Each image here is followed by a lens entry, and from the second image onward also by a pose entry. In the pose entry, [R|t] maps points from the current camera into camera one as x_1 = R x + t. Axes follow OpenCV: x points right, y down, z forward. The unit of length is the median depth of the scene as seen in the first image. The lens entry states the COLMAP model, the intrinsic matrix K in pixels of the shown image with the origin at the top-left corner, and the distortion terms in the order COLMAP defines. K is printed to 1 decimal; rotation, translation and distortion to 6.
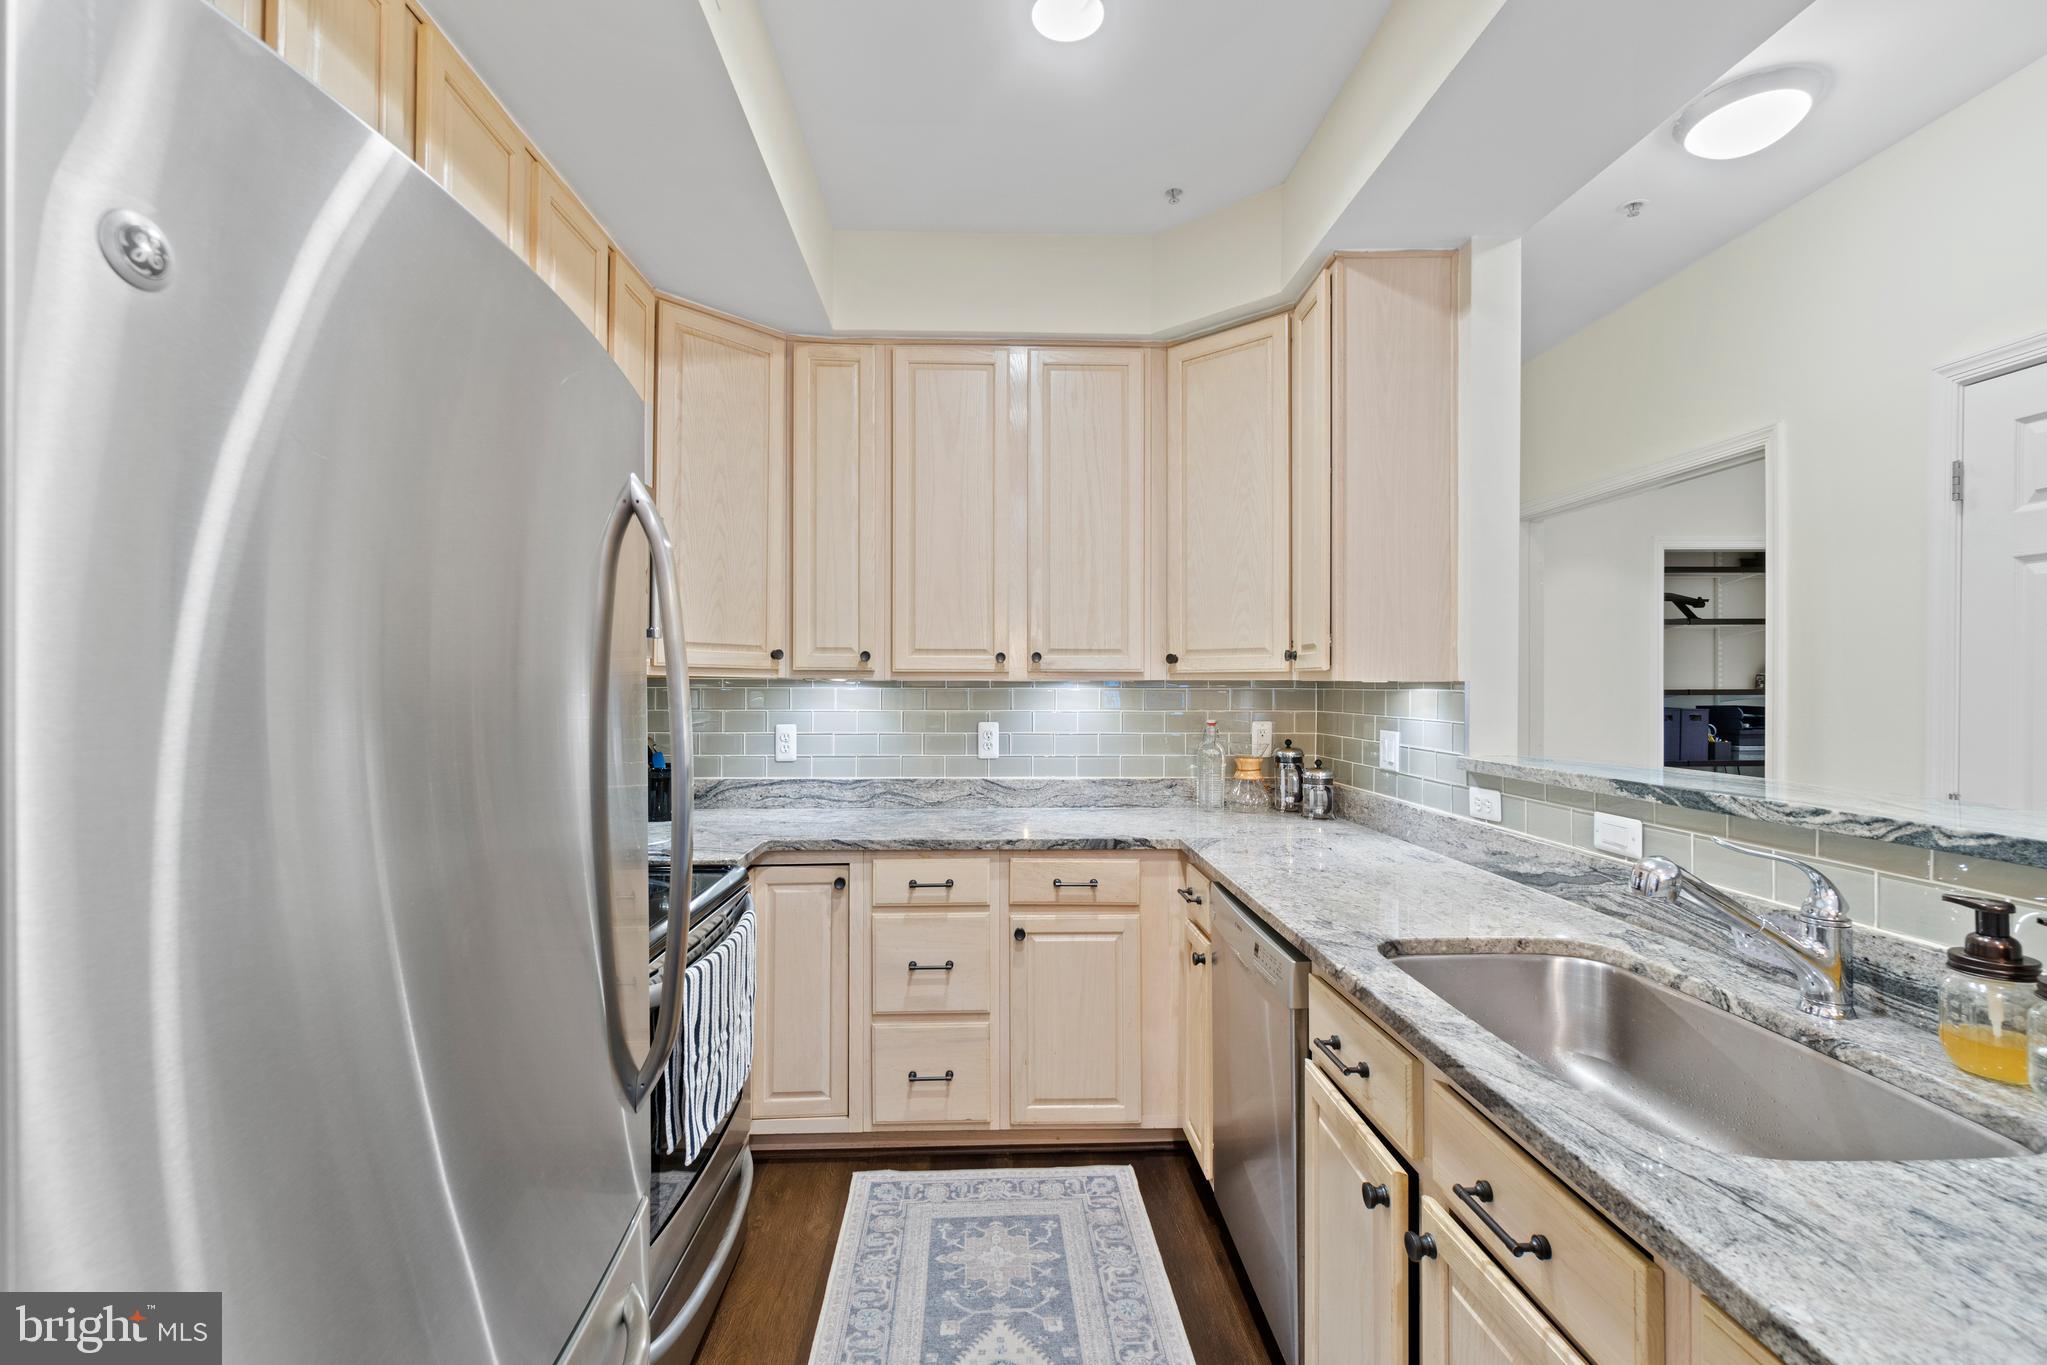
lens RADIAL K [[881.2, 0, 1011.0], [0, 881.2, 681.5], [0, 0, 1]] dist [-0.000937, -0.000443]
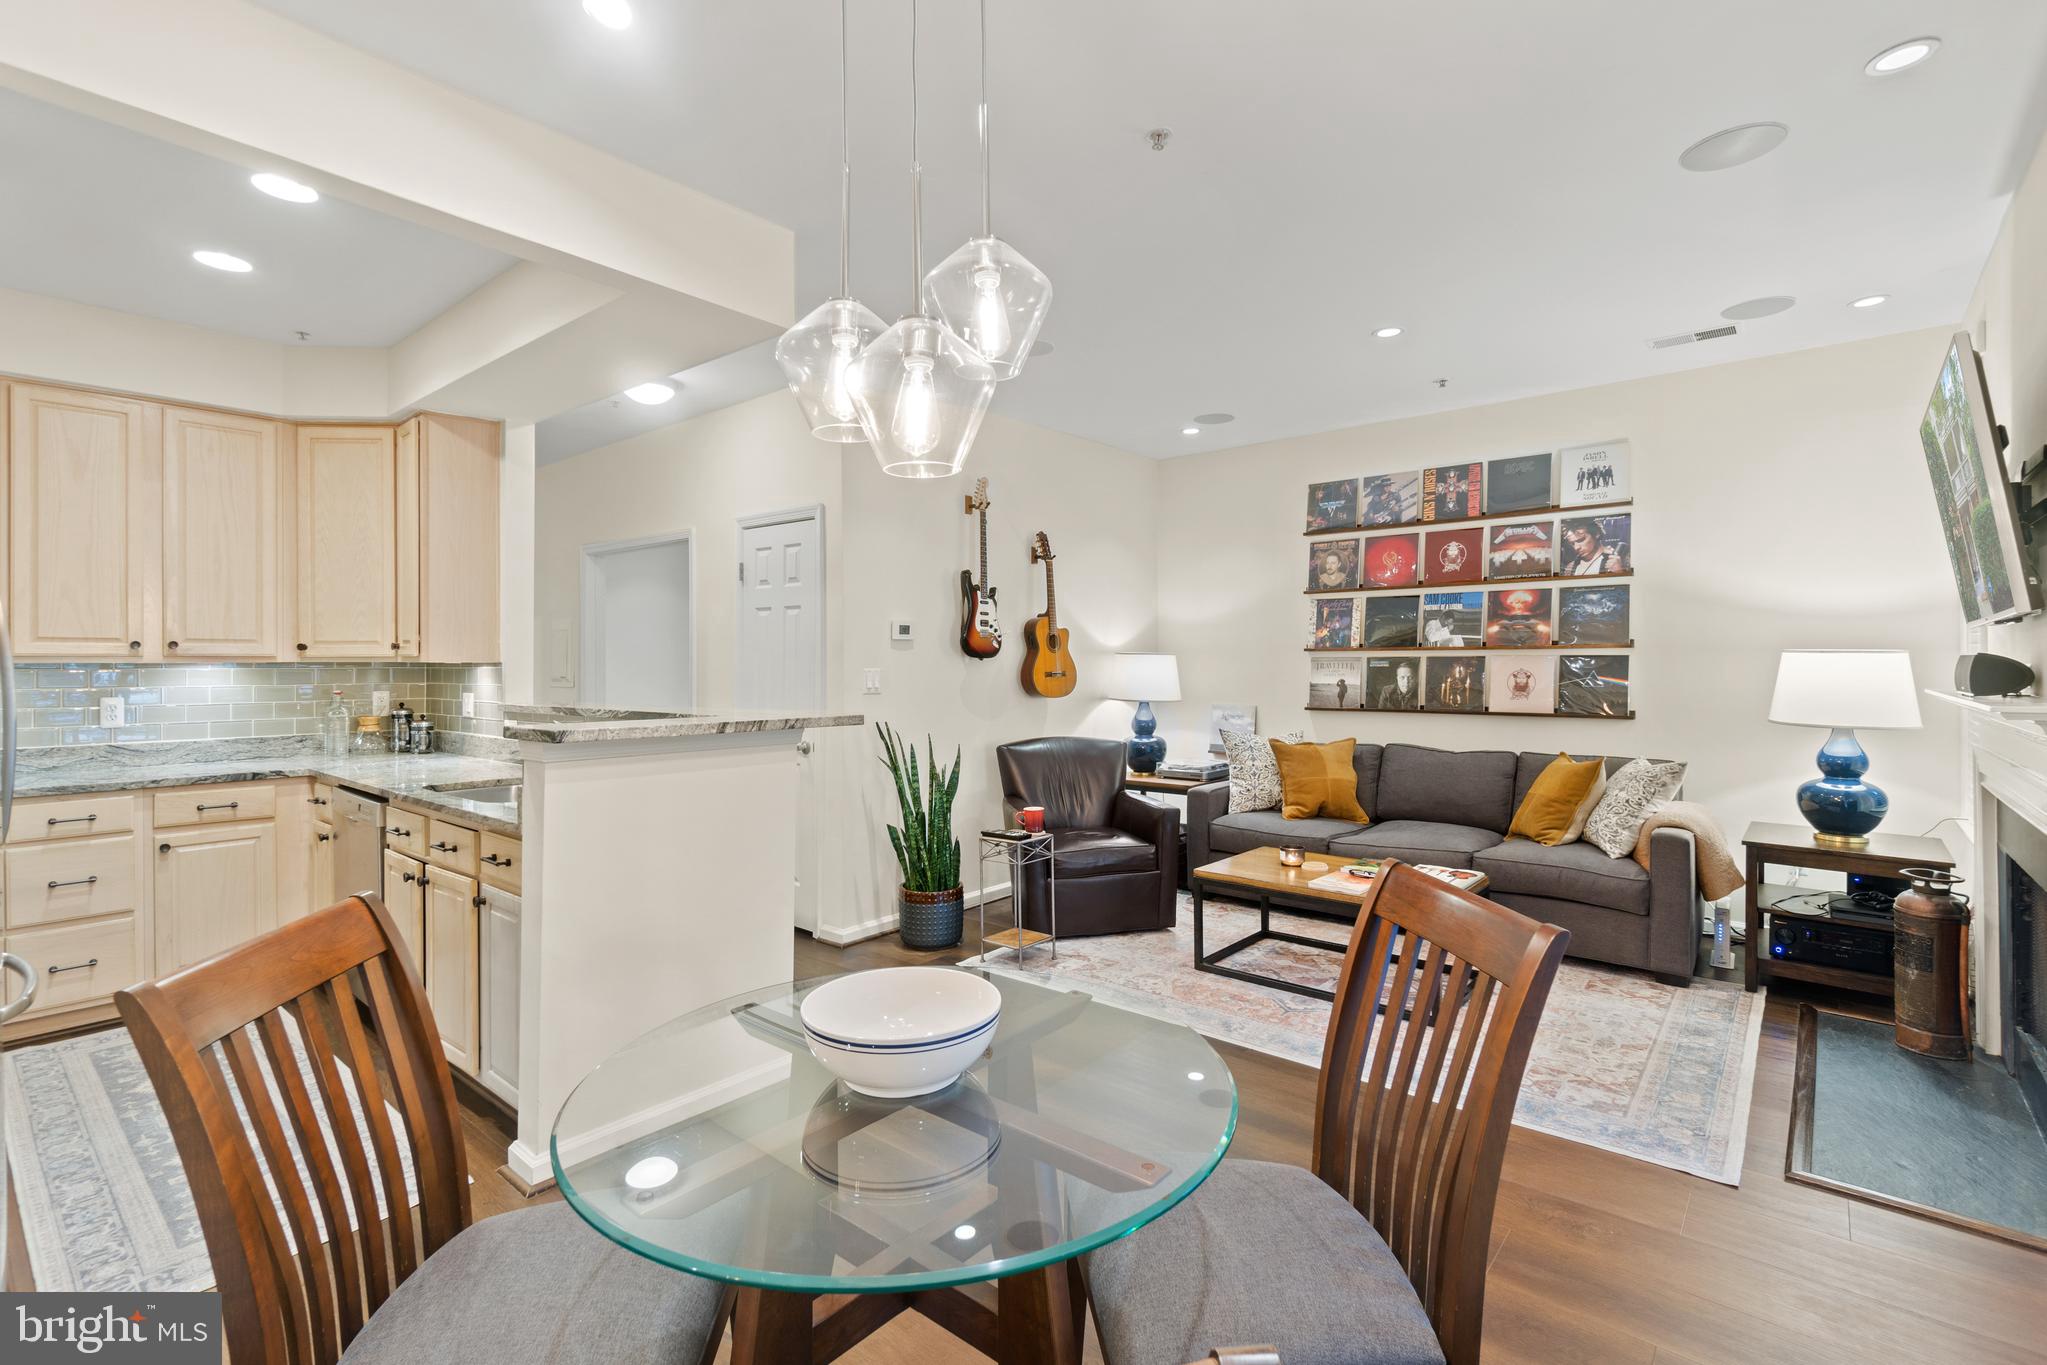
lens RADIAL K [[944.5, 0, 1024.3], [0, 944.5, 659.1], [0, 0, 1]] dist [0.004935, -0.001257]
pose [[0.671939, -0.001429, 0.740605, -0.180384], [0.003069, 0.999995, -0.000855, -0.001566], [-0.740600, 0.002847, 0.671940, -0.968092]]
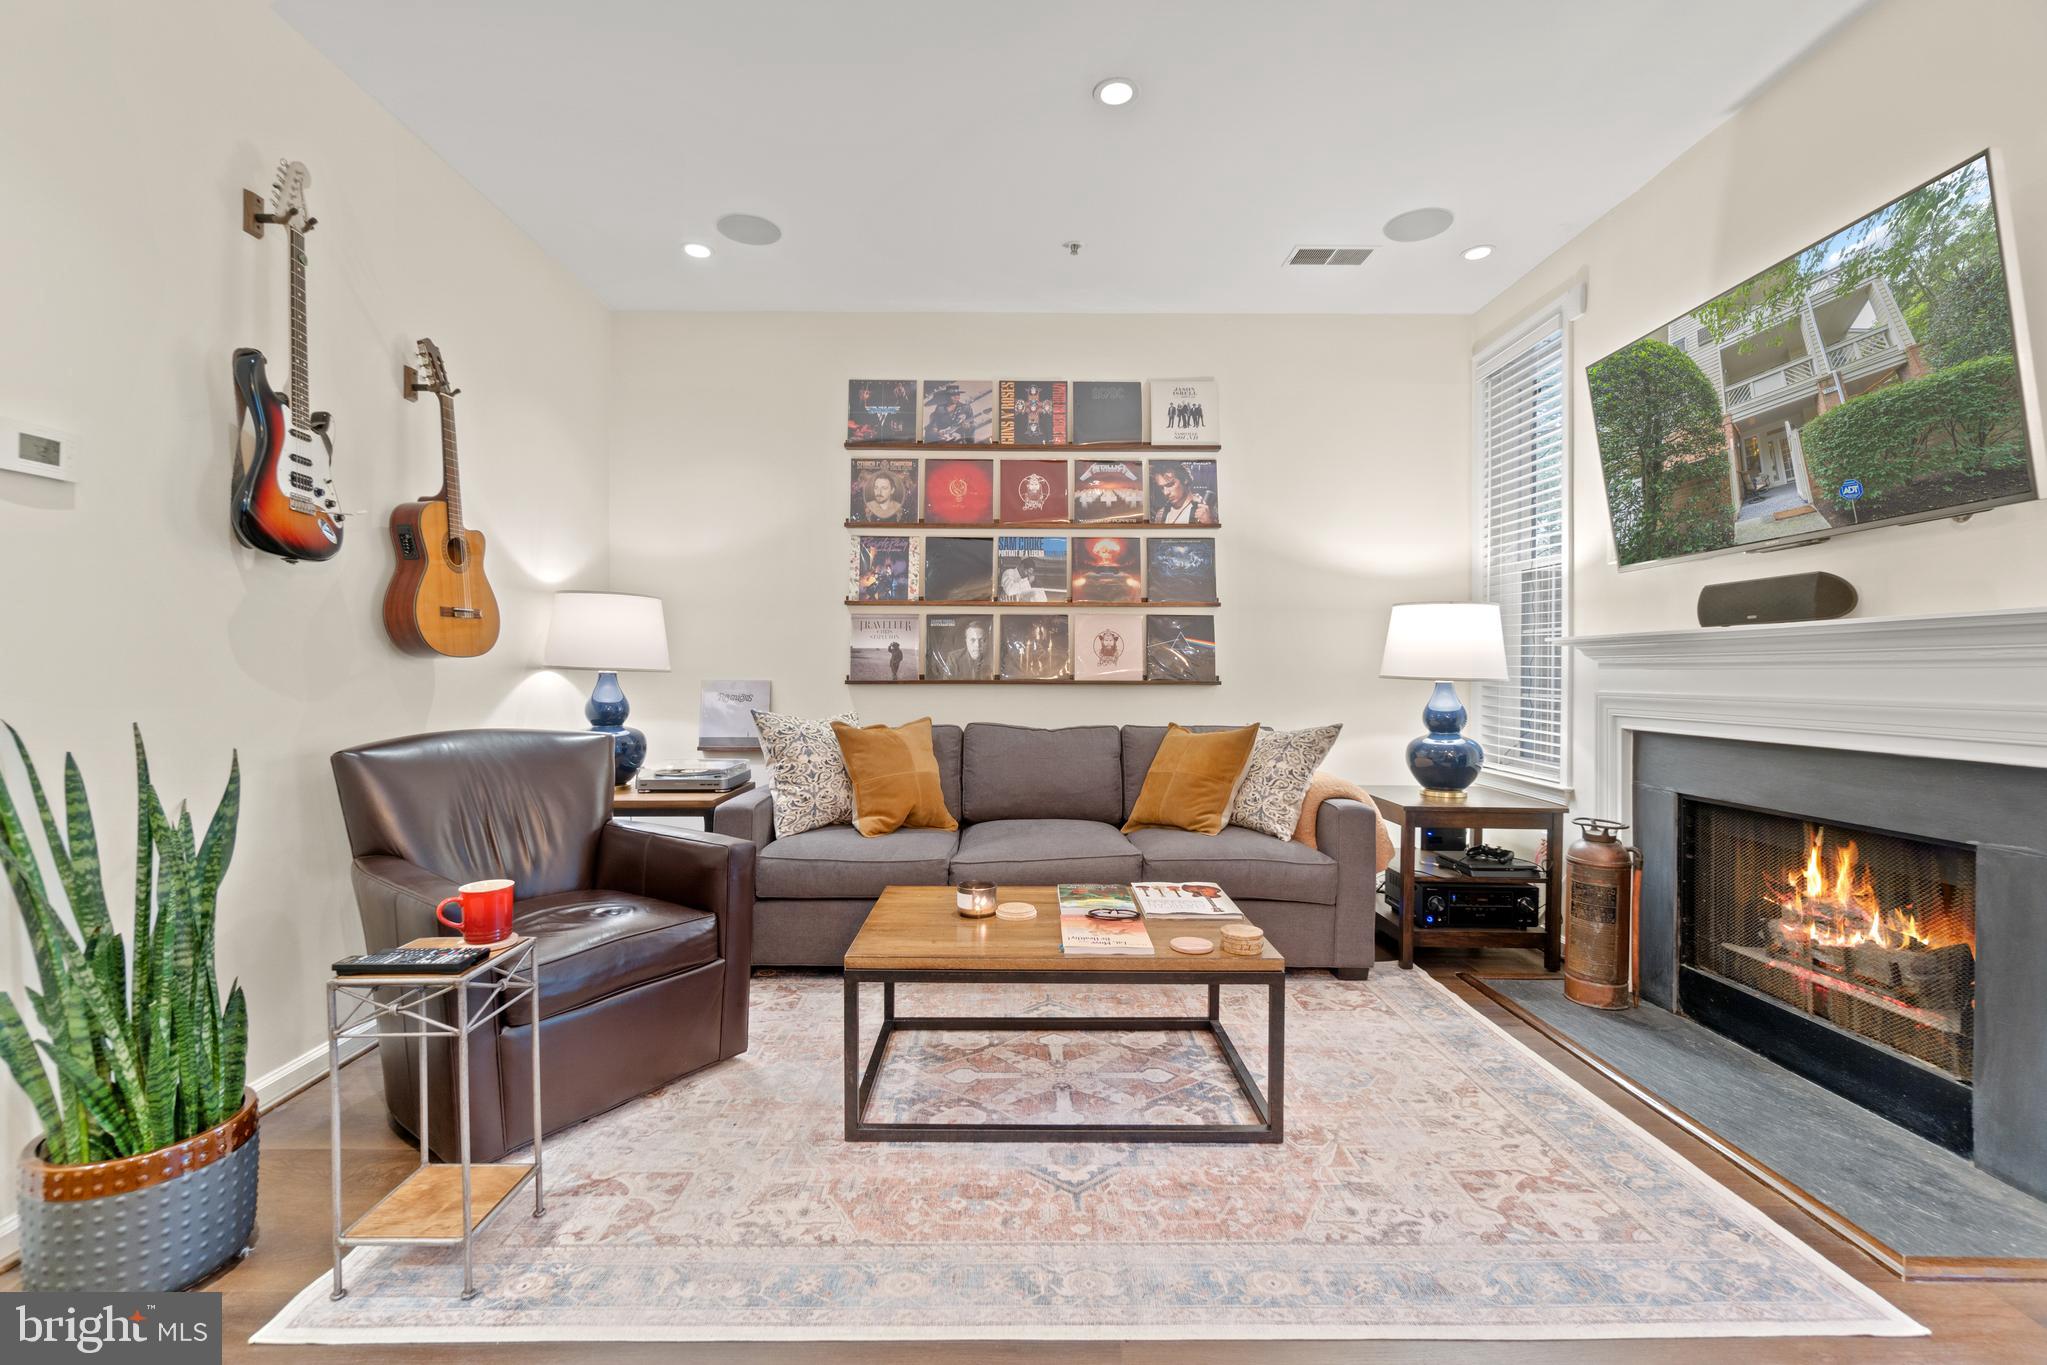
lens RADIAL K [[881.2, 0, 1016.2], [0, 881.2, 681.0], [0, 0, 1]] dist [-0.000937, -0.000443]
pose [[0.025442, -0.010562, 0.999621, 0.440334], [-0.005633, 0.999927, 0.010708, 0.102111], [-0.999660, -0.005904, 0.025380, -0.241778]]
